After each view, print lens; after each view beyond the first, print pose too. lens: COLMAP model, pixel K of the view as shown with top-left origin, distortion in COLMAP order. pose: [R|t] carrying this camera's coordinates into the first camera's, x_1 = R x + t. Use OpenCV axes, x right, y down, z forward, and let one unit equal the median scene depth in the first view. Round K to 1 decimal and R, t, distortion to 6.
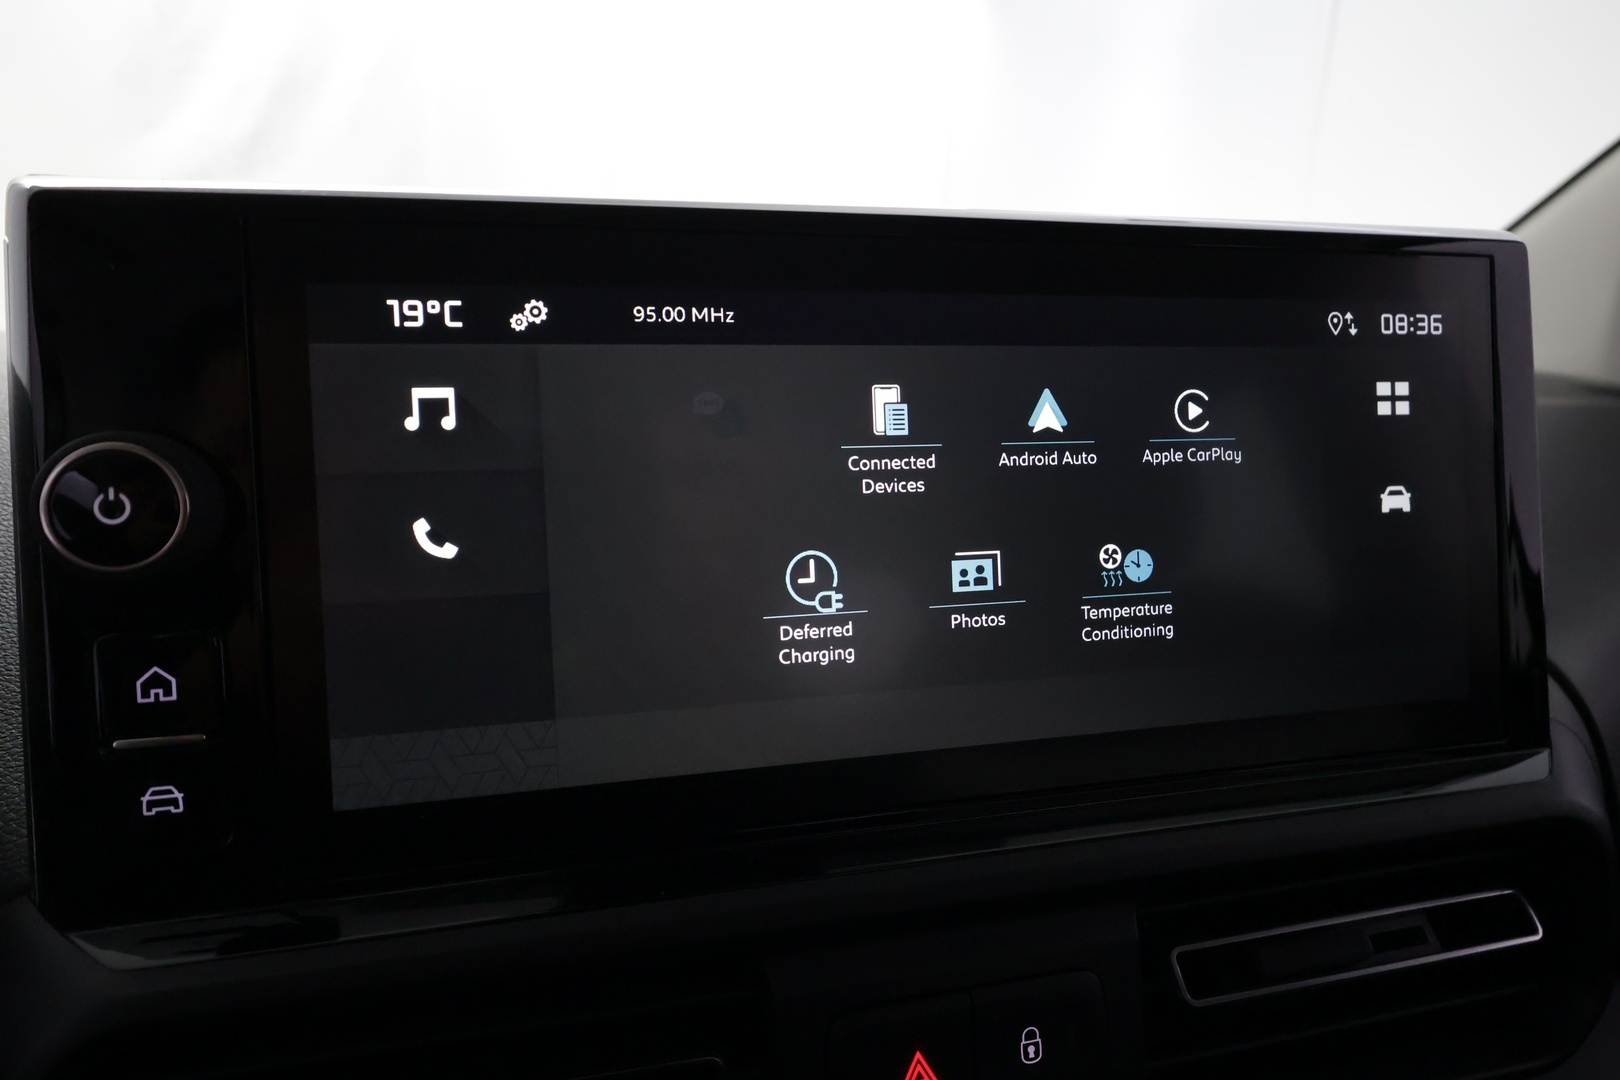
lens RADIAL K [[1043.1, 0, 818.3], [0, 1043.1, 547.1], [0, 0, 1]] dist [0.003458, 0.000228]
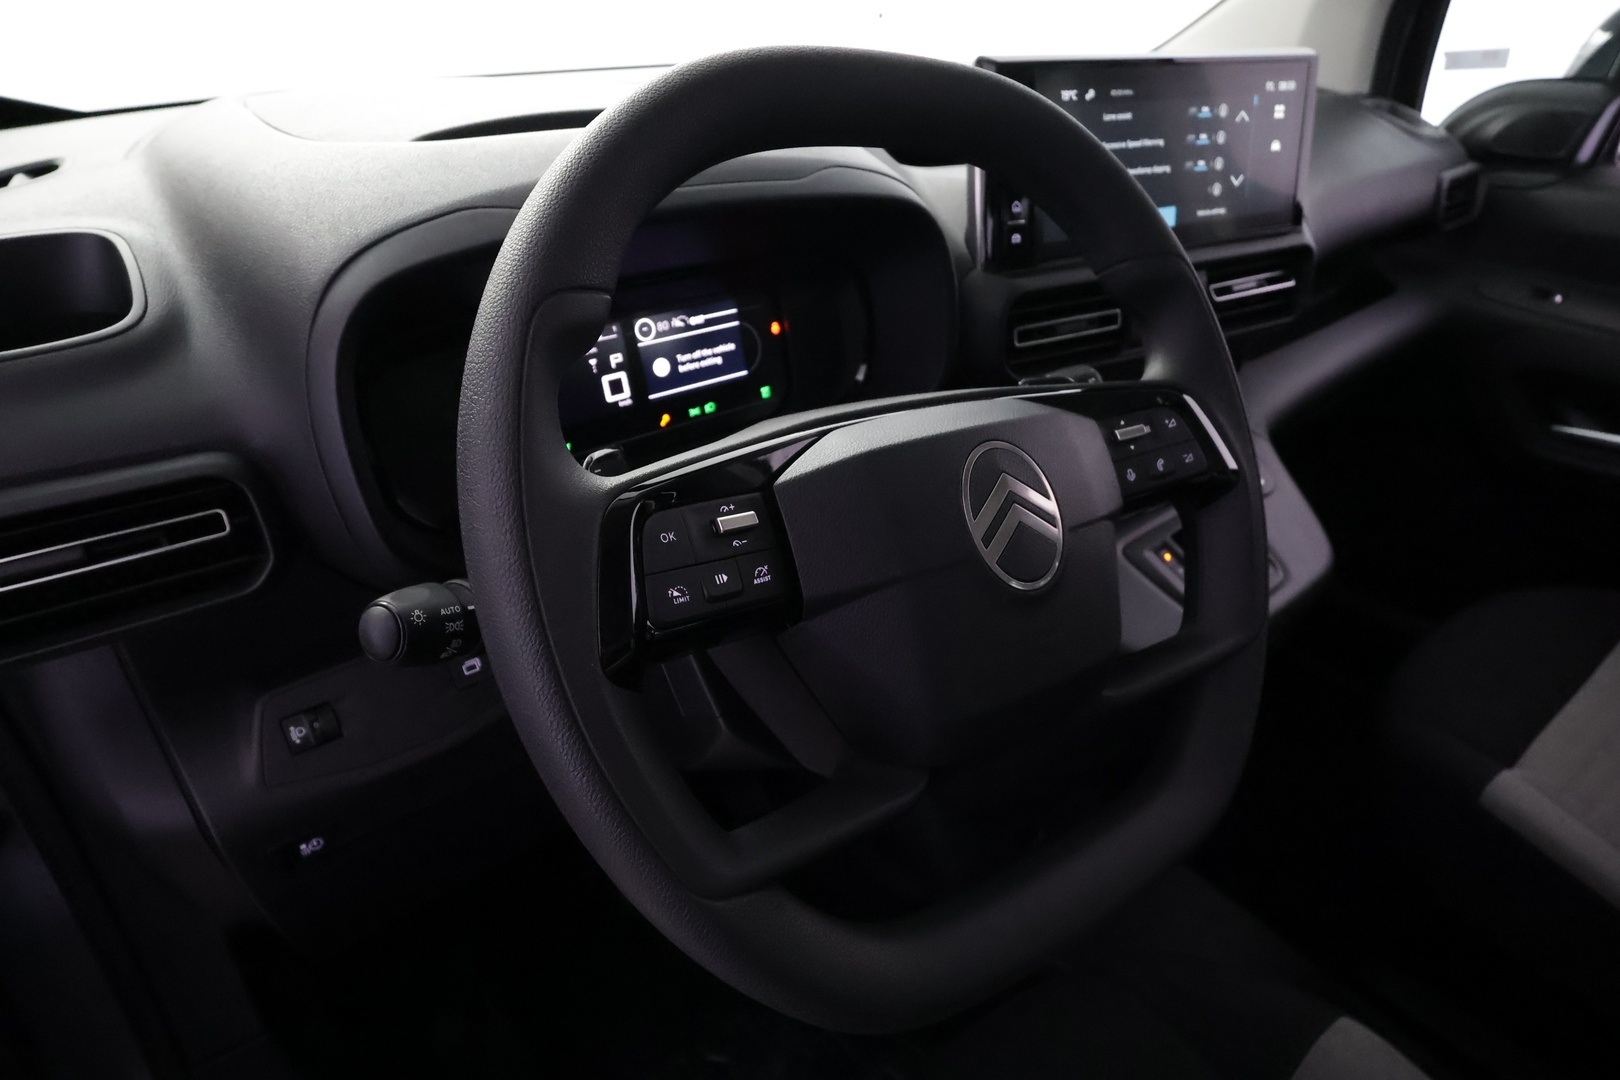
lens RADIAL K [[899.7, 0, 808.8], [0, 899.7, 534.7], [0, 0, 1]] dist [0.004438, 0.000111]
pose [[0.967673, -0.125118, 0.218986, -1.944907], [0.047596, 0.943265, 0.328613, 0.126183], [-0.247677, -0.307567, 0.918727, -1.910088]]
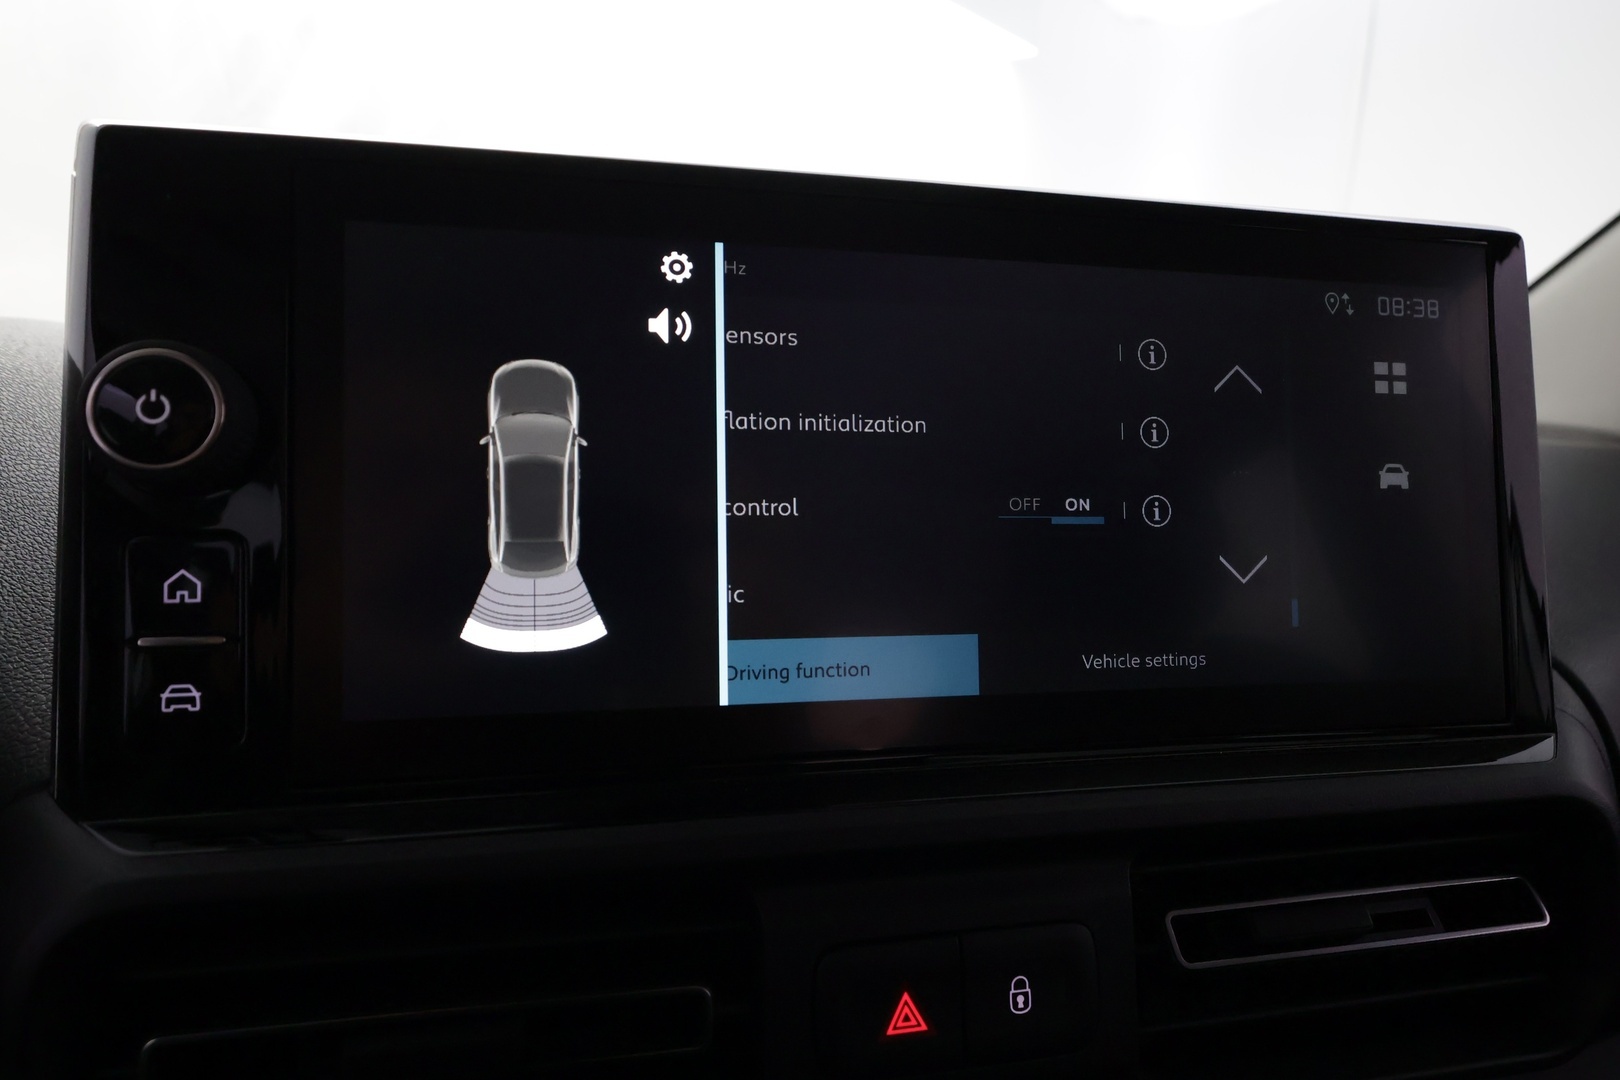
lens RADIAL K [[1043.1, 0, 818.0], [0, 1043.1, 543.9], [0, 0, 1]] dist [0.003458, 0.000228]
pose [[0.999236, 0.025844, -0.029301, 0.029696], [-0.027761, 0.997365, -0.067027, 0.123361], [0.027491, 0.067789, 0.997321, -0.027866]]
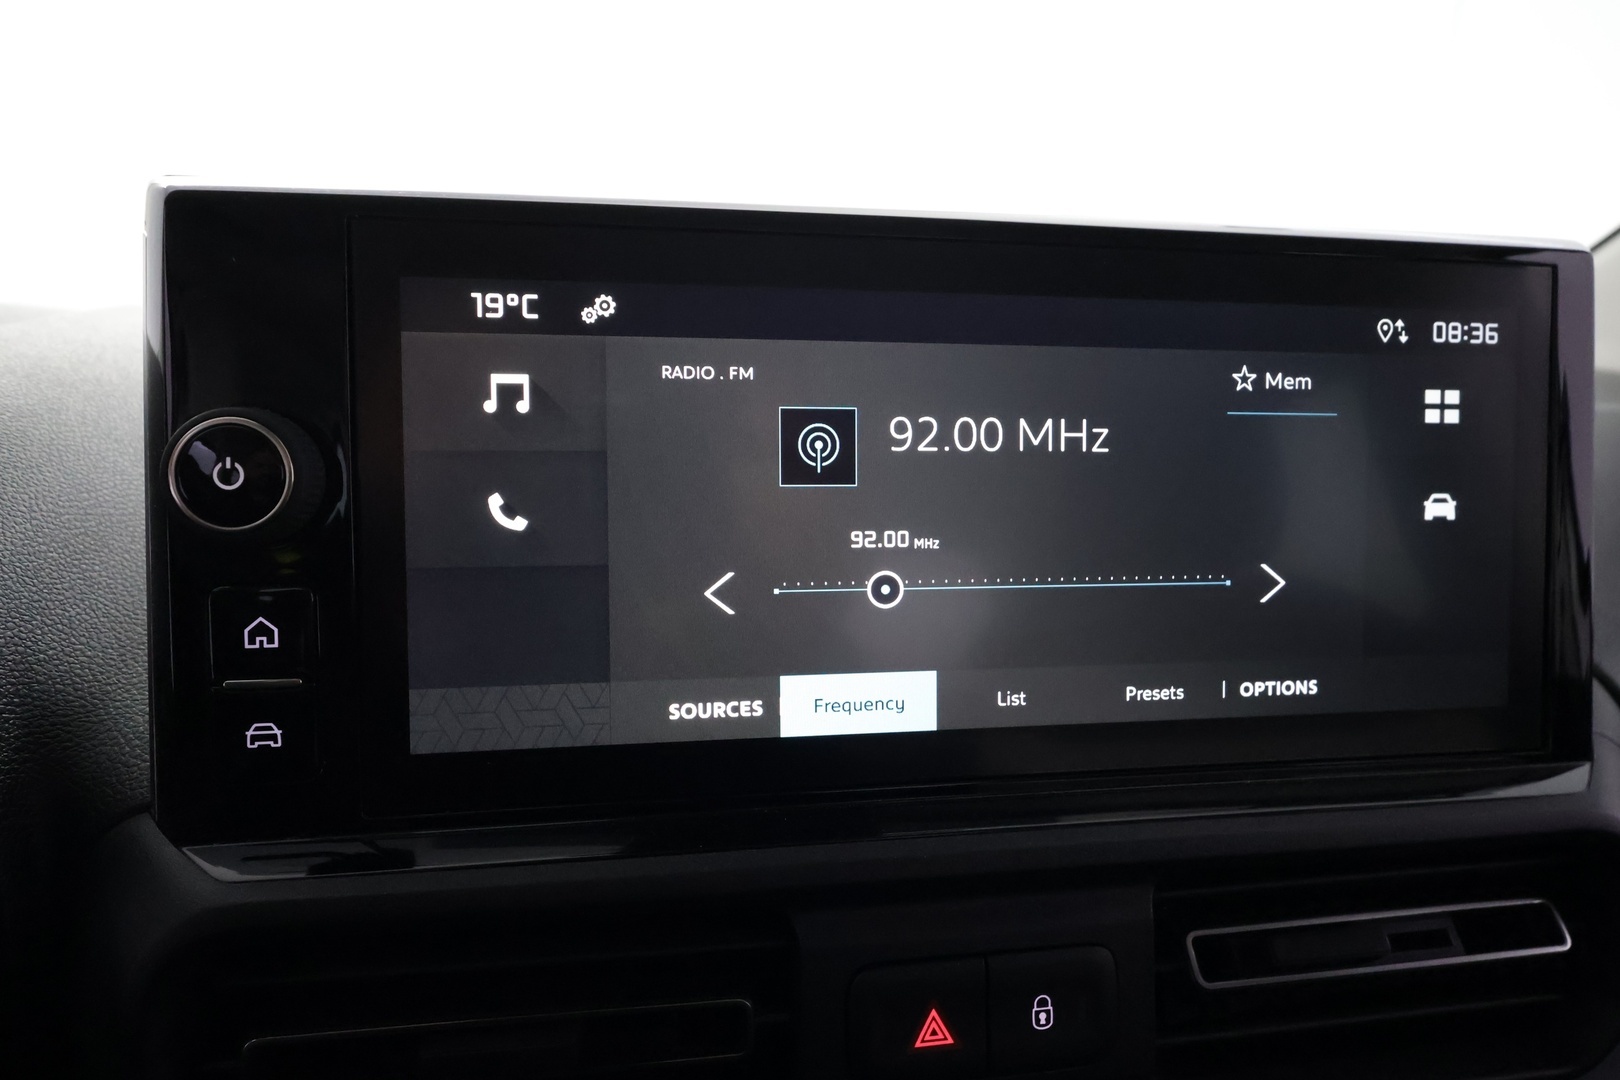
lens RADIAL K [[1043.1, 0, 815.9], [0, 1043.1, 546.4], [0, 0, 1]] dist [0.003458, 0.000228]
pose [[0.996095, 0.039838, -0.078786, 0.040814], [-0.038275, 0.999041, 0.021254, -0.007309], [0.079557, -0.018156, 0.996665, -0.063386]]
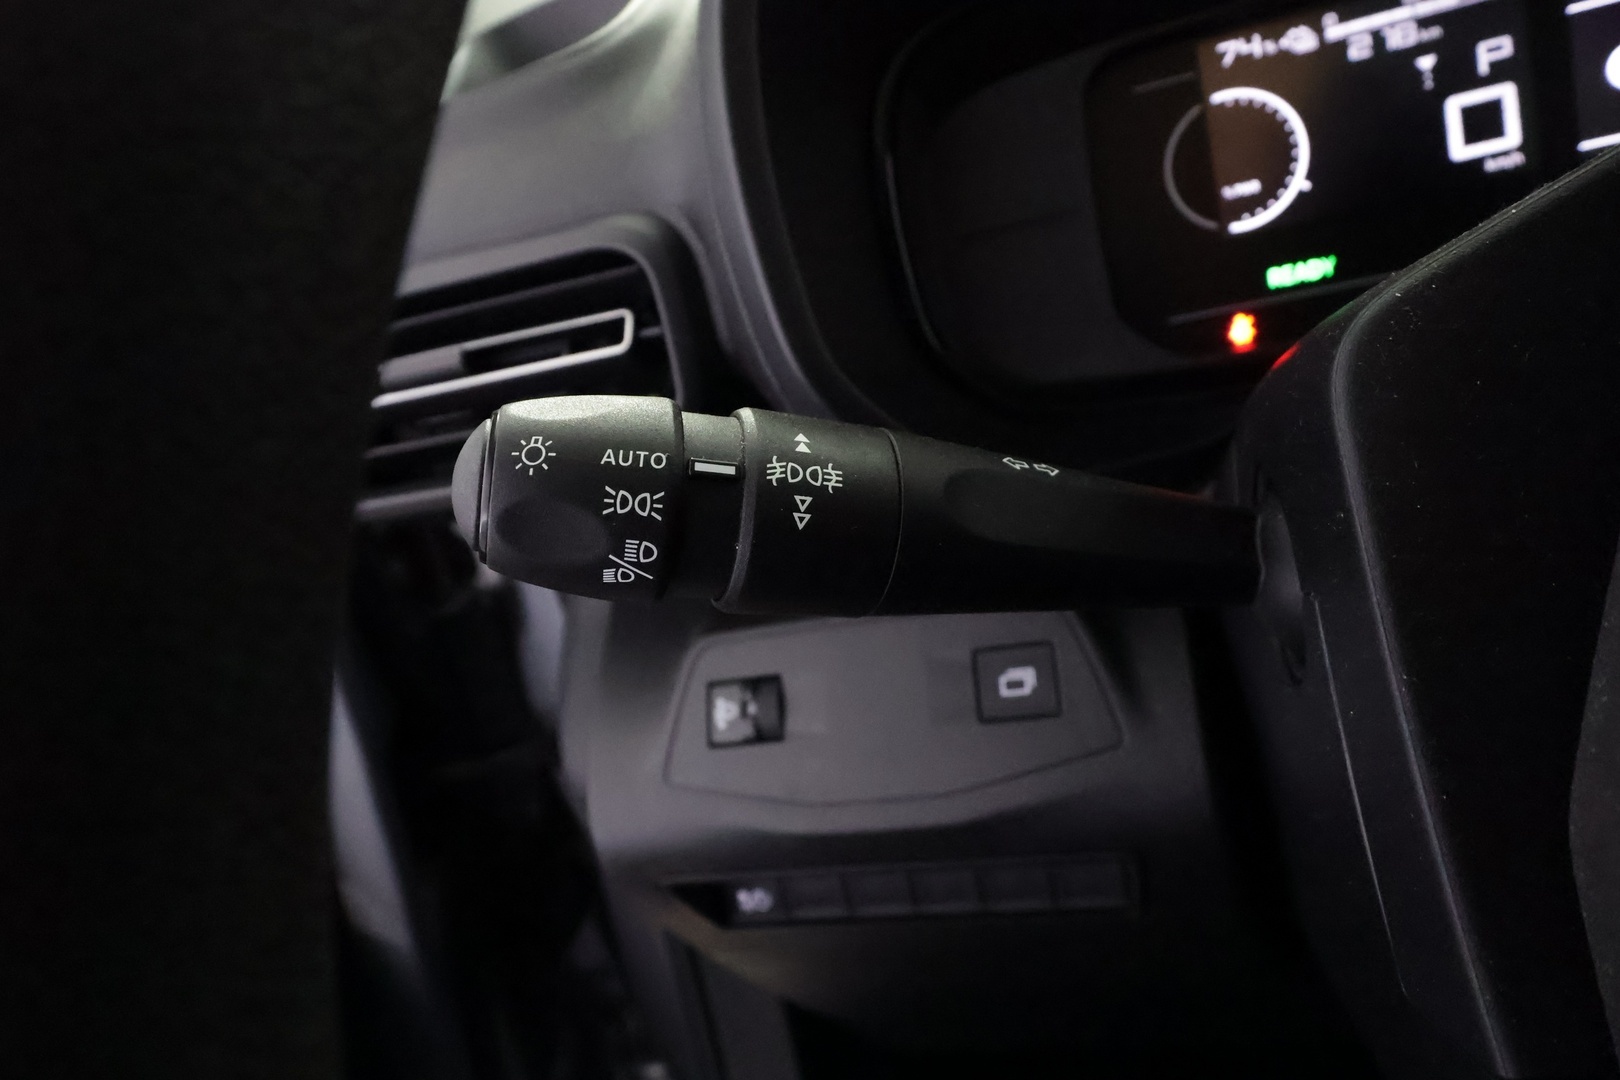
lens RADIAL K [[1043.1, 0, 800.8], [0, 1043.1, 541.5], [0, 0, 1]] dist [0.003458, 0.000228]
pose [[0.792001, 0.027158, -0.609916, -1.722248], [0.137375, 0.965464, 0.221378, 0.665539], [0.594863, -0.259119, 0.760917, -0.790417]]
